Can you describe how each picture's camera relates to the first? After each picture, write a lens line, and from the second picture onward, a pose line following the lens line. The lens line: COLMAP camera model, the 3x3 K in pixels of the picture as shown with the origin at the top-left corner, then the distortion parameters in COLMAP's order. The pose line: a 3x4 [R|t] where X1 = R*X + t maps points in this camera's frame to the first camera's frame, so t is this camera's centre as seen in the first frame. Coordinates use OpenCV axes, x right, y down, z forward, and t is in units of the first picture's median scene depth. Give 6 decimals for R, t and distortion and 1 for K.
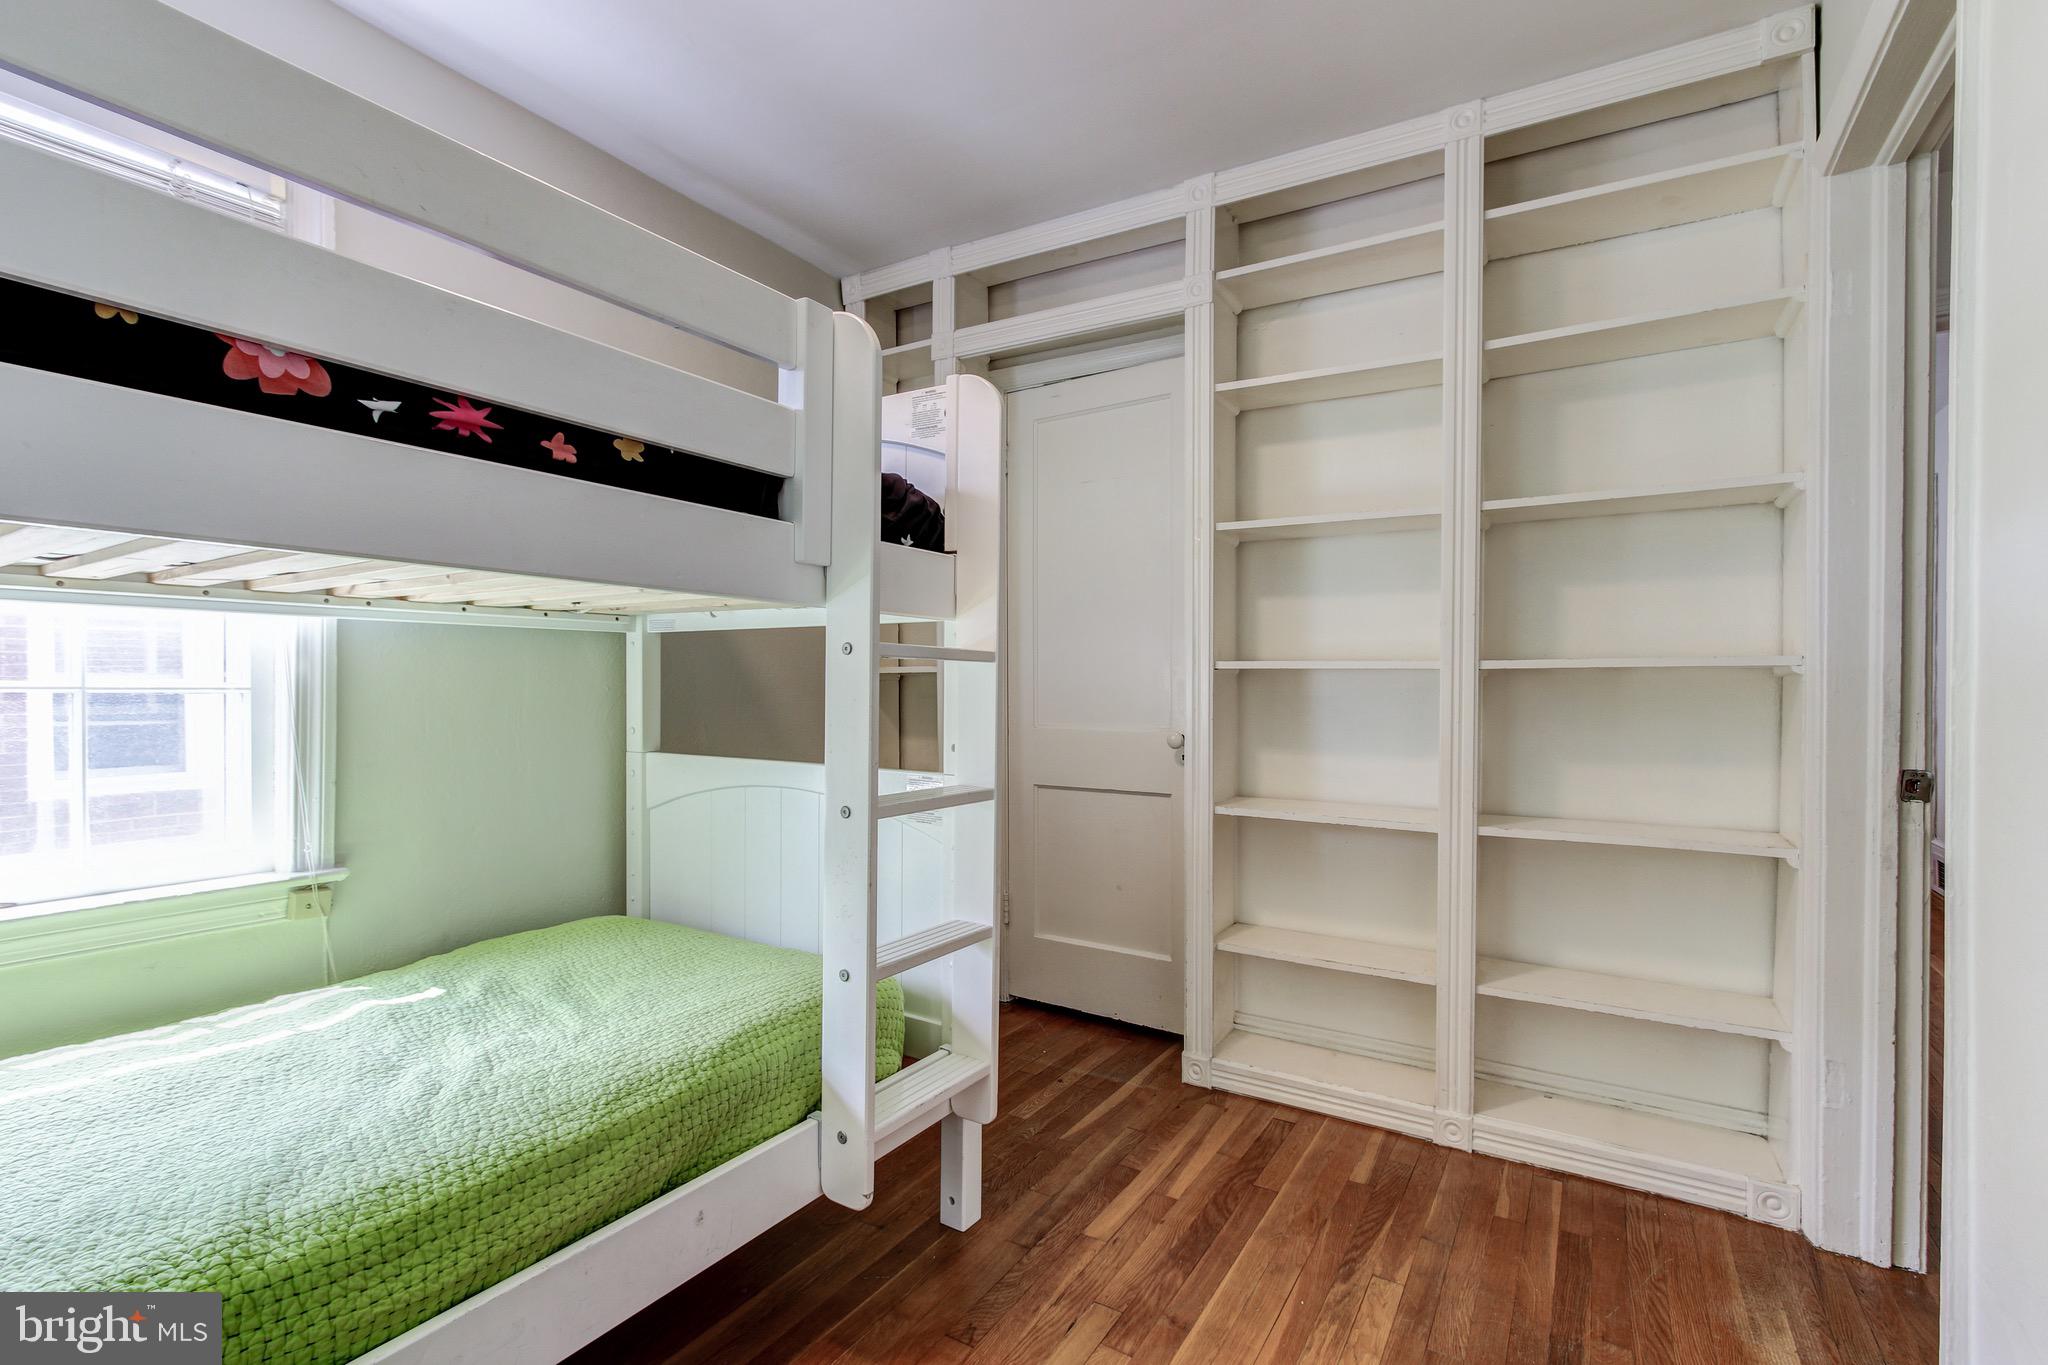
lens RADIAL K [[937.3, 0, 1027.2], [0, 937.3, 692.2], [0, 0, 1]] dist [-0.001165, 0.000658]
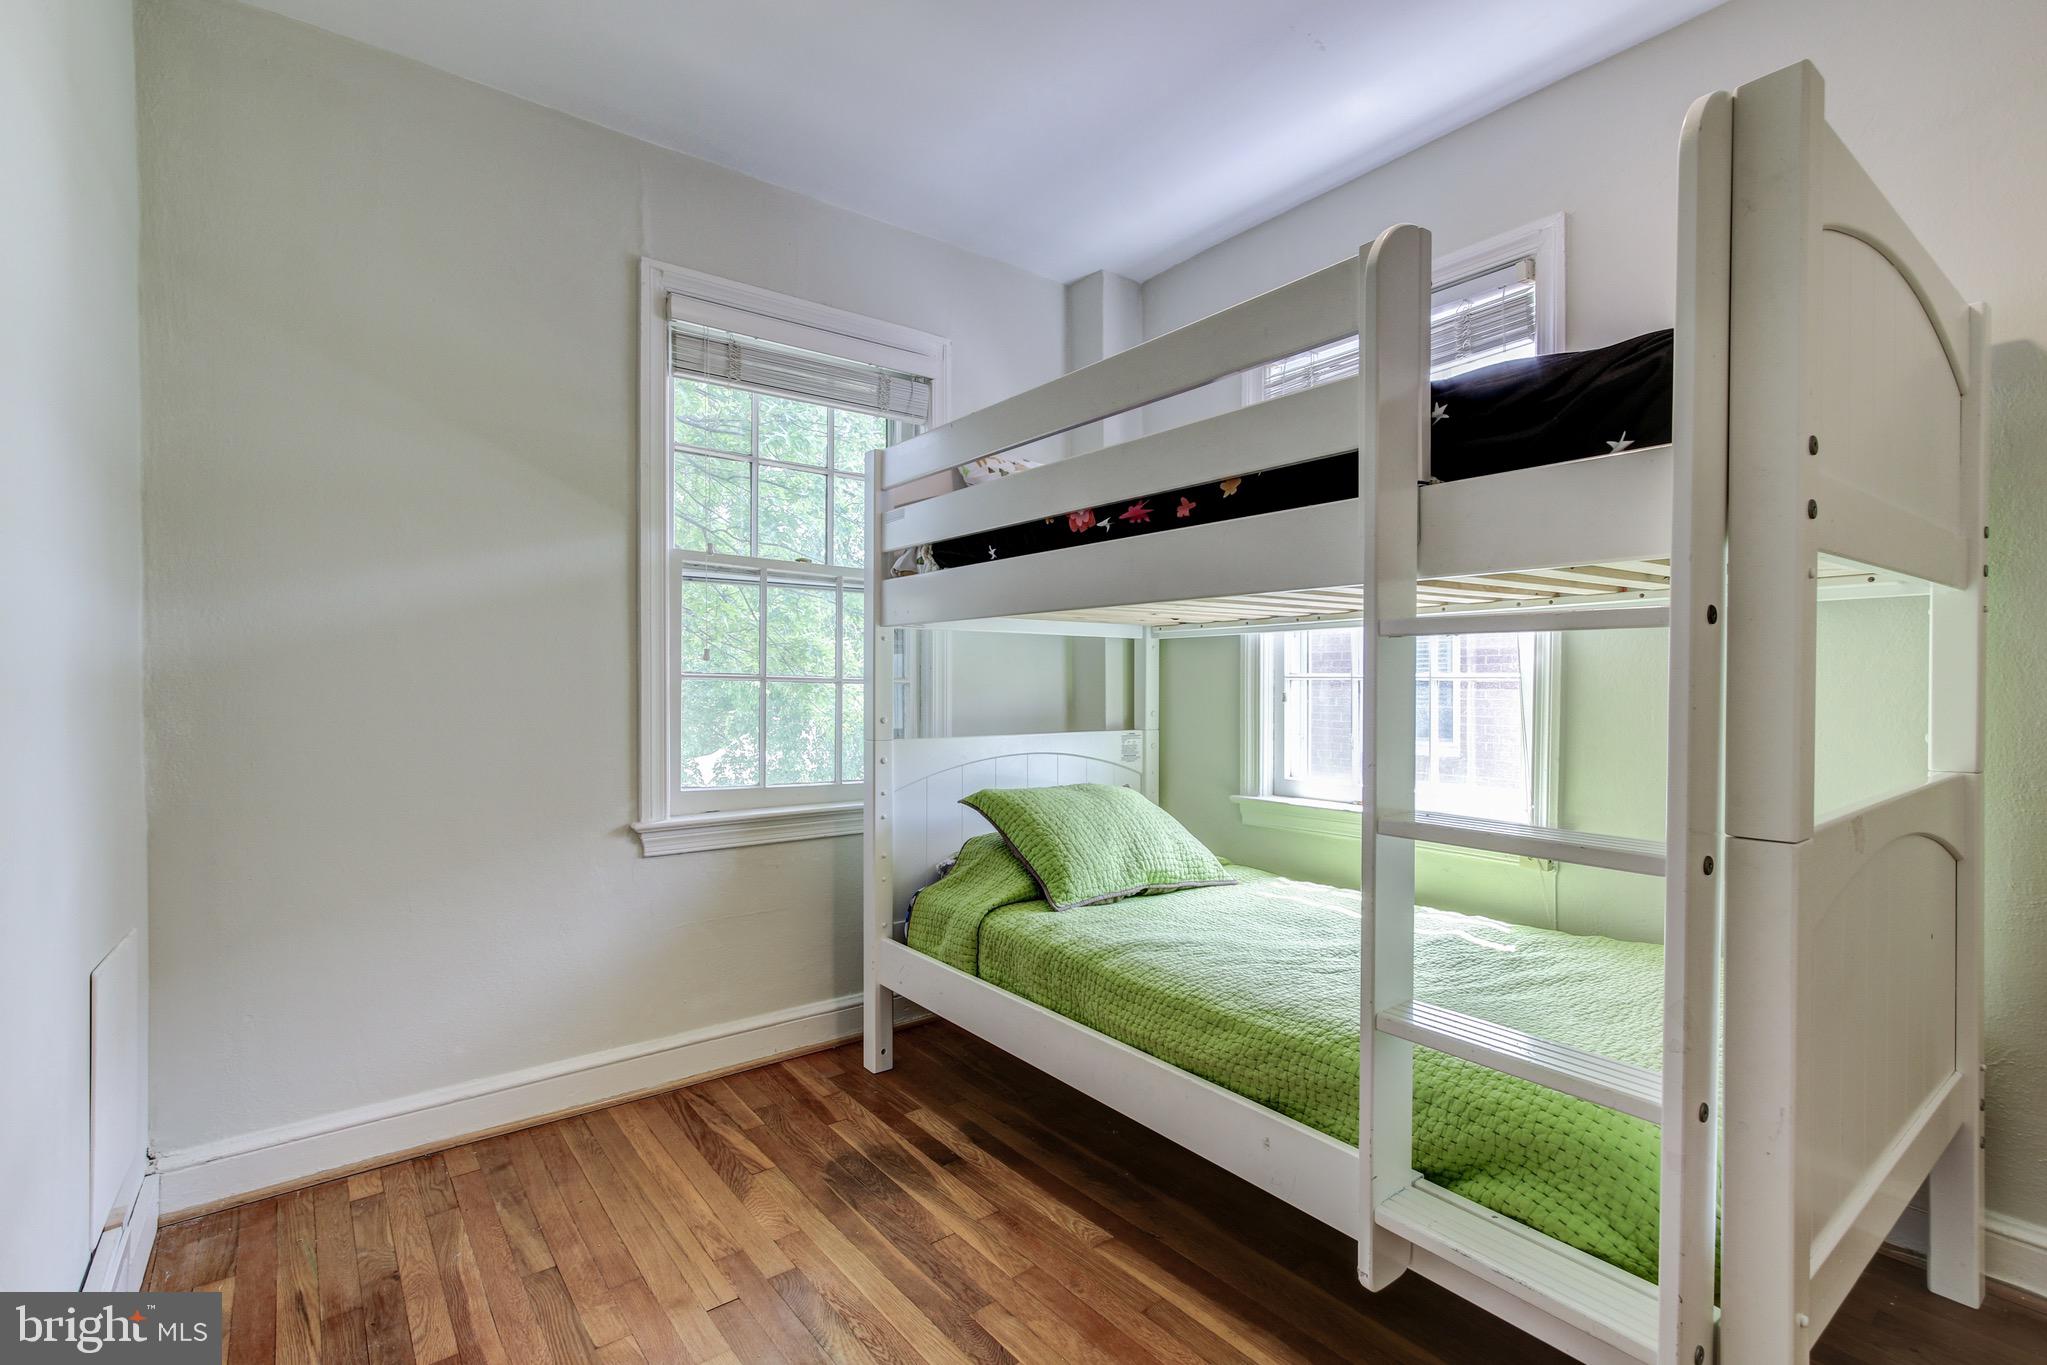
lens RADIAL K [[936.9, 0, 1026.7], [0, 936.9, 692.2], [0, 0, 1]] dist [-0.001165, 0.000658]
pose [[-0.353055, 0.014059, -0.935497, 0.854685], [-0.002105, 0.999873, 0.015821, -0.003034], [0.935600, 0.007555, -0.352981, 1.190425]]
